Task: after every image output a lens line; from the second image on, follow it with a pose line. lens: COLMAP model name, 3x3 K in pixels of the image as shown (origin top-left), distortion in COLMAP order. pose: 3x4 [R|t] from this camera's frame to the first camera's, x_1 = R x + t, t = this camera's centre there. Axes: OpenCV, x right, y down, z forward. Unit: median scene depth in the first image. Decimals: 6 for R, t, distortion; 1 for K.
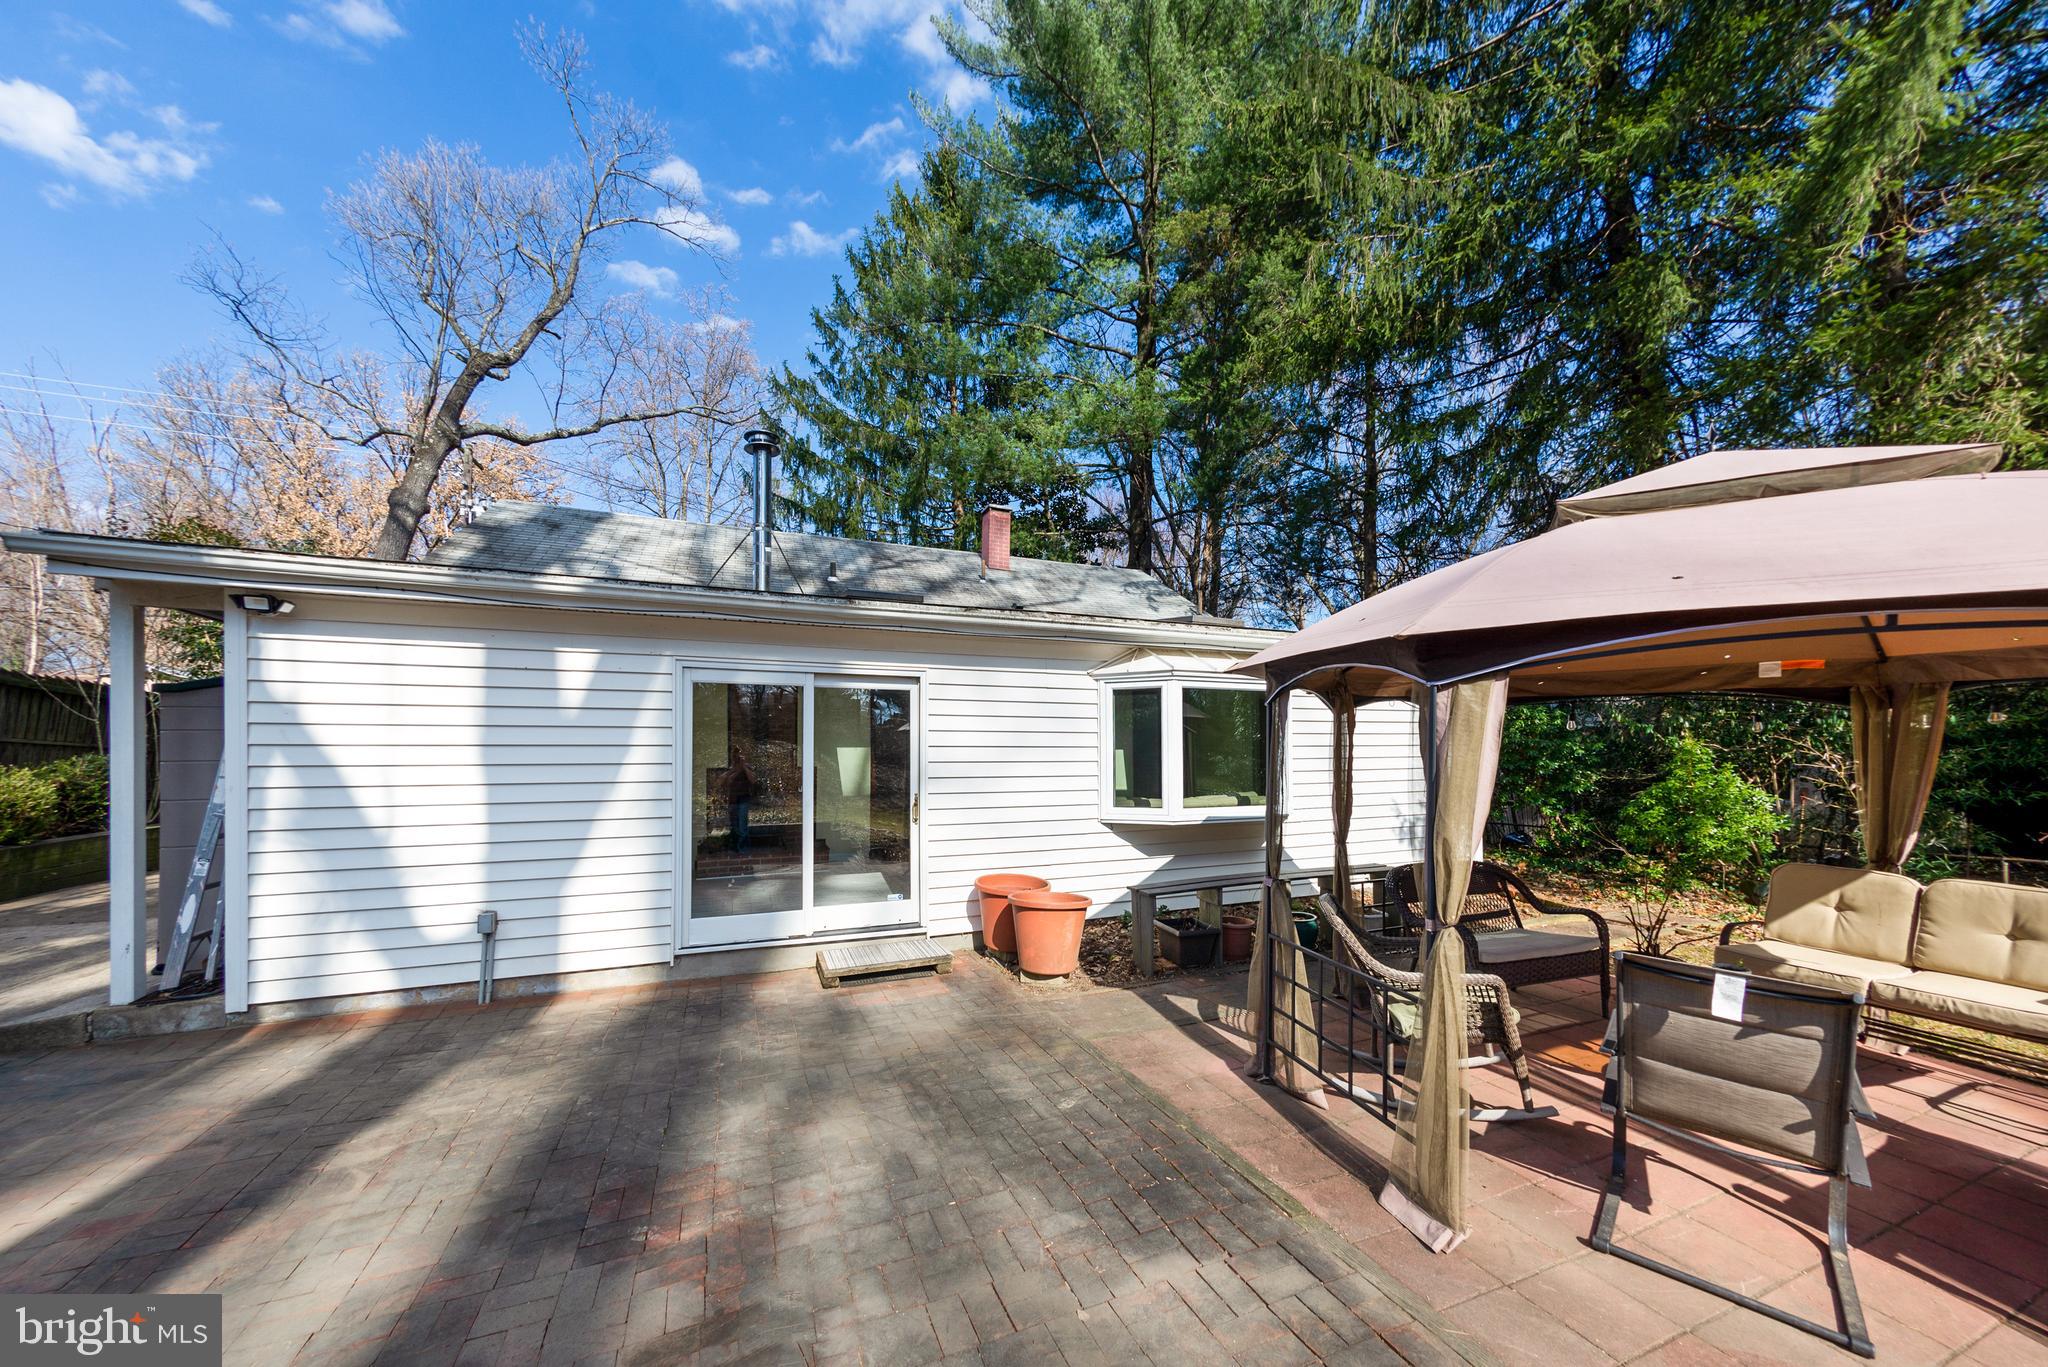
lens RADIAL K [[721.6, 0, 1025.8], [0, 721.6, 744.6], [0, 0, 1]] dist [0.002180, 0.000038]
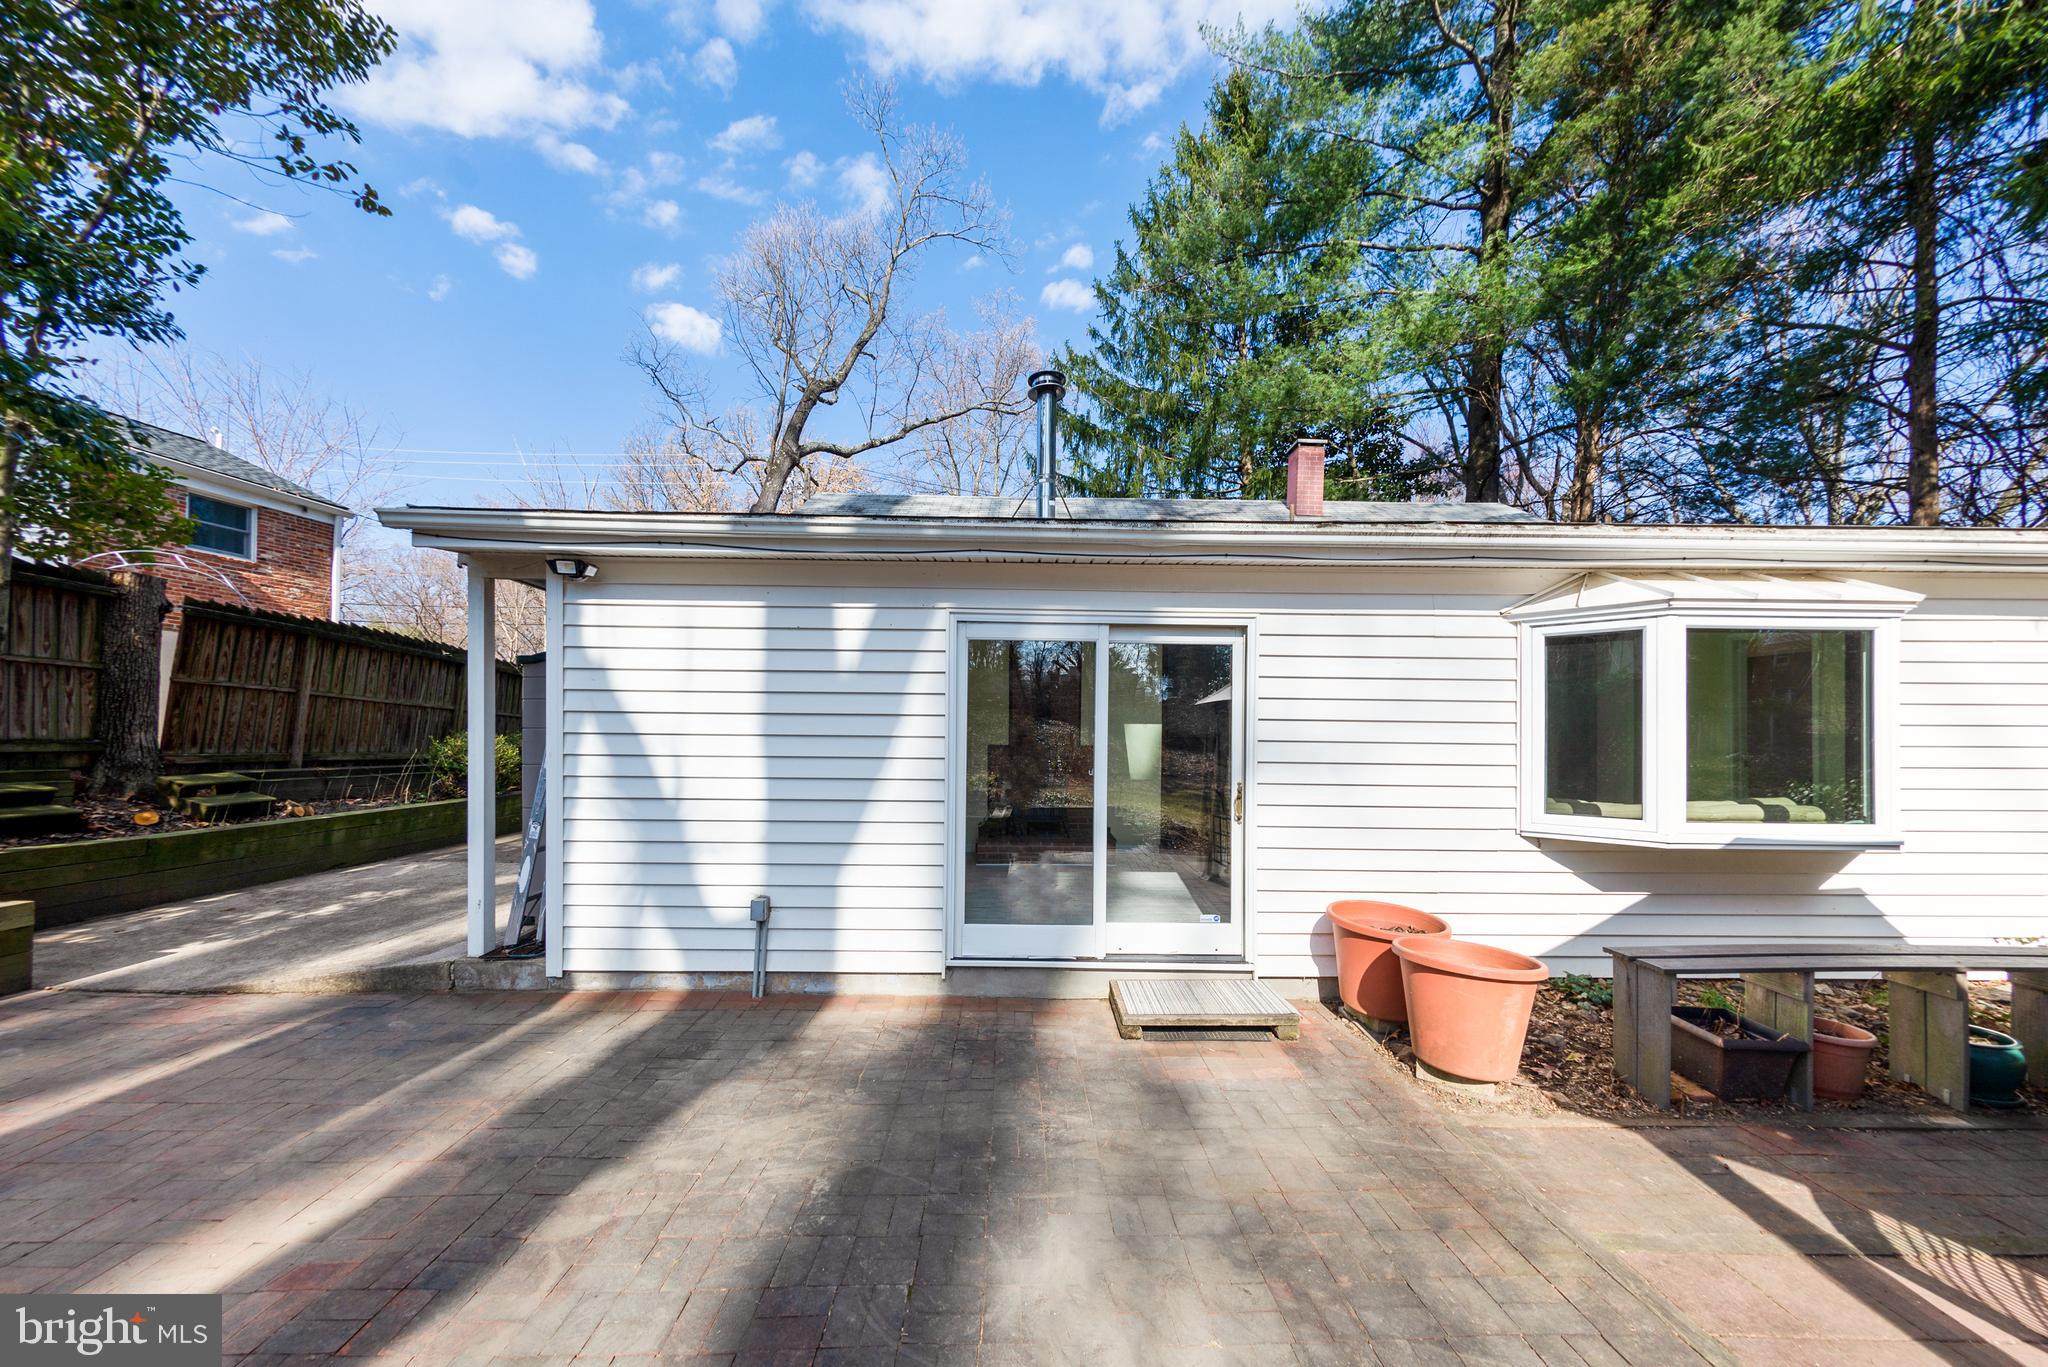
lens RADIAL K [[721.6, 0, 1025.8], [0, 721.6, 744.6], [0, 0, 1]] dist [0.002180, 0.000038]
pose [[0.931840, 0.017730, -0.362436, -0.080616], [-0.008709, 0.999611, 0.026508, 0.009691], [0.362765, -0.021545, 0.931632, 0.204475]]
